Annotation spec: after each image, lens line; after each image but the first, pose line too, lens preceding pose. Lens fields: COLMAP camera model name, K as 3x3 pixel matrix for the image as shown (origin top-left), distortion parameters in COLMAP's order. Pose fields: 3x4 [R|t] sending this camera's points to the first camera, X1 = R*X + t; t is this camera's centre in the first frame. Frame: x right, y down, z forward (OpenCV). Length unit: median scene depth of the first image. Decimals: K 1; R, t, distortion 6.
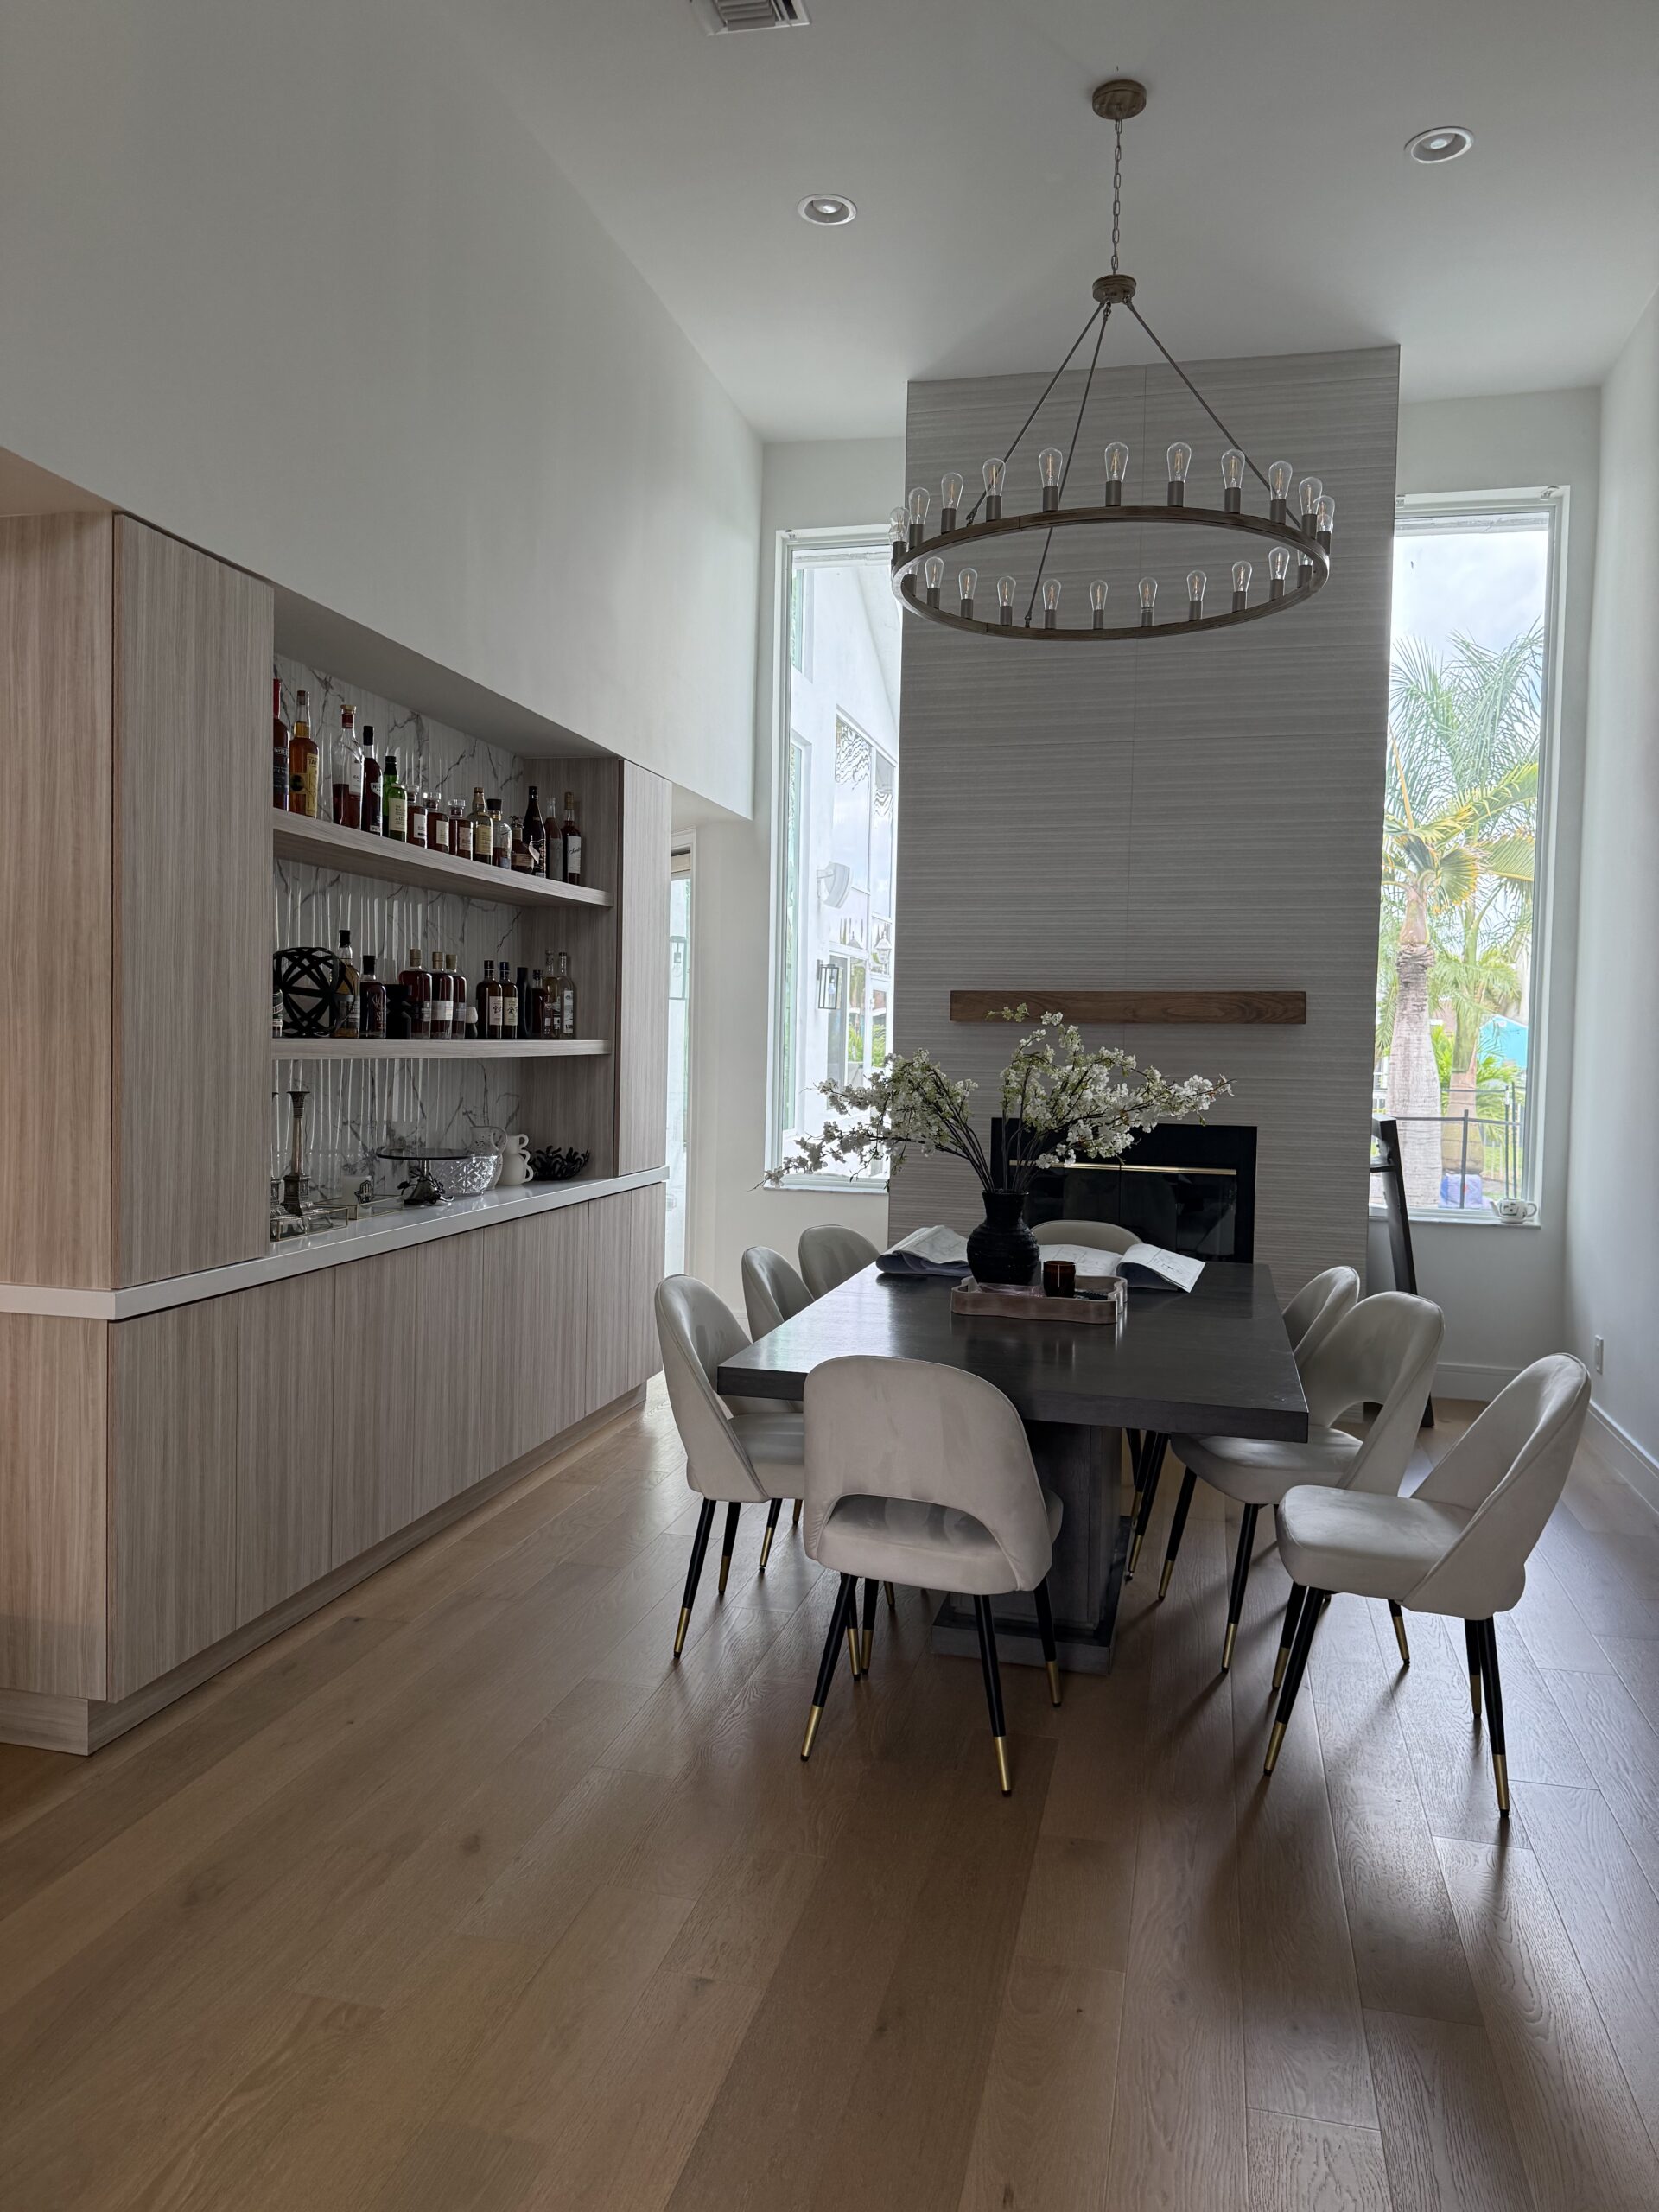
lens RADIAL K [[1621.0, 0, 829.5], [0, 1621.0, 1150.0], [0, 0, 1]] dist [0.013602, -0.006026]
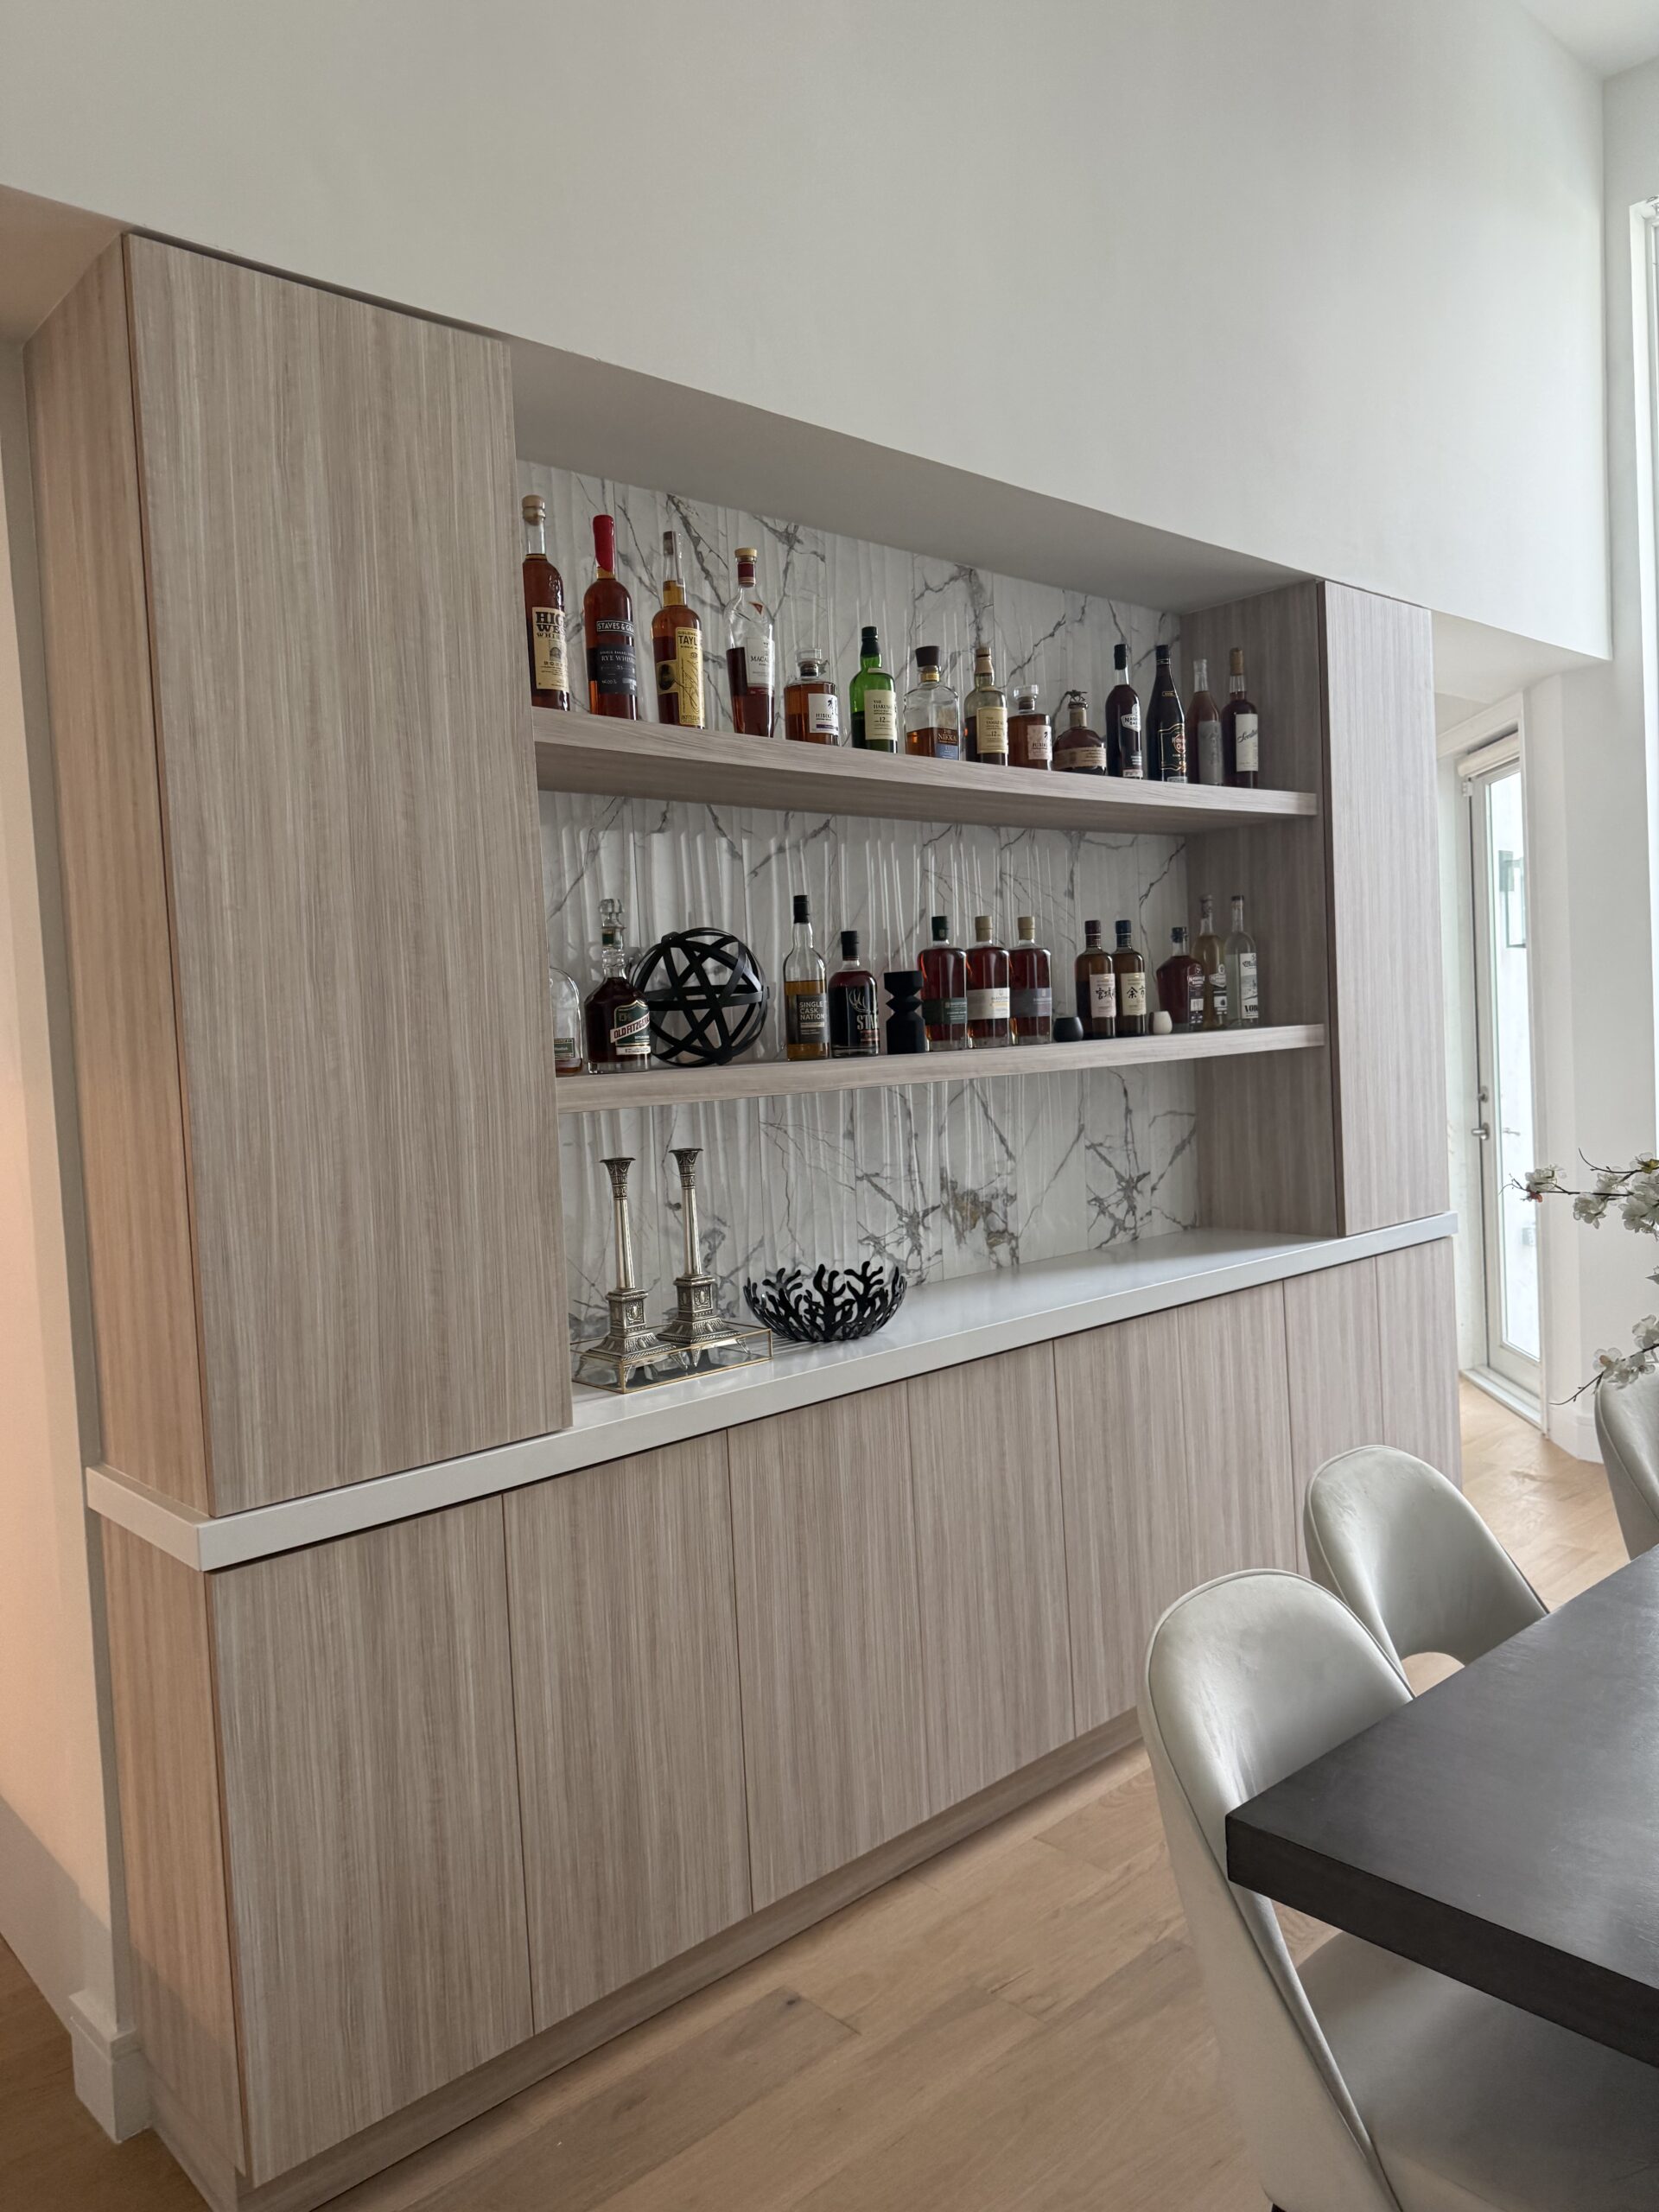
lens RADIAL K [[1621.0, 0, 829.5], [0, 1621.0, 1150.0], [0, 0, 1]] dist [0.013602, -0.006026]
pose [[0.832558, -0.038453, -0.552601, 0.070363], [0.042120, 0.999094, -0.006065, -0.028194], [0.552334, -0.018226, 0.833424, 0.454842]]
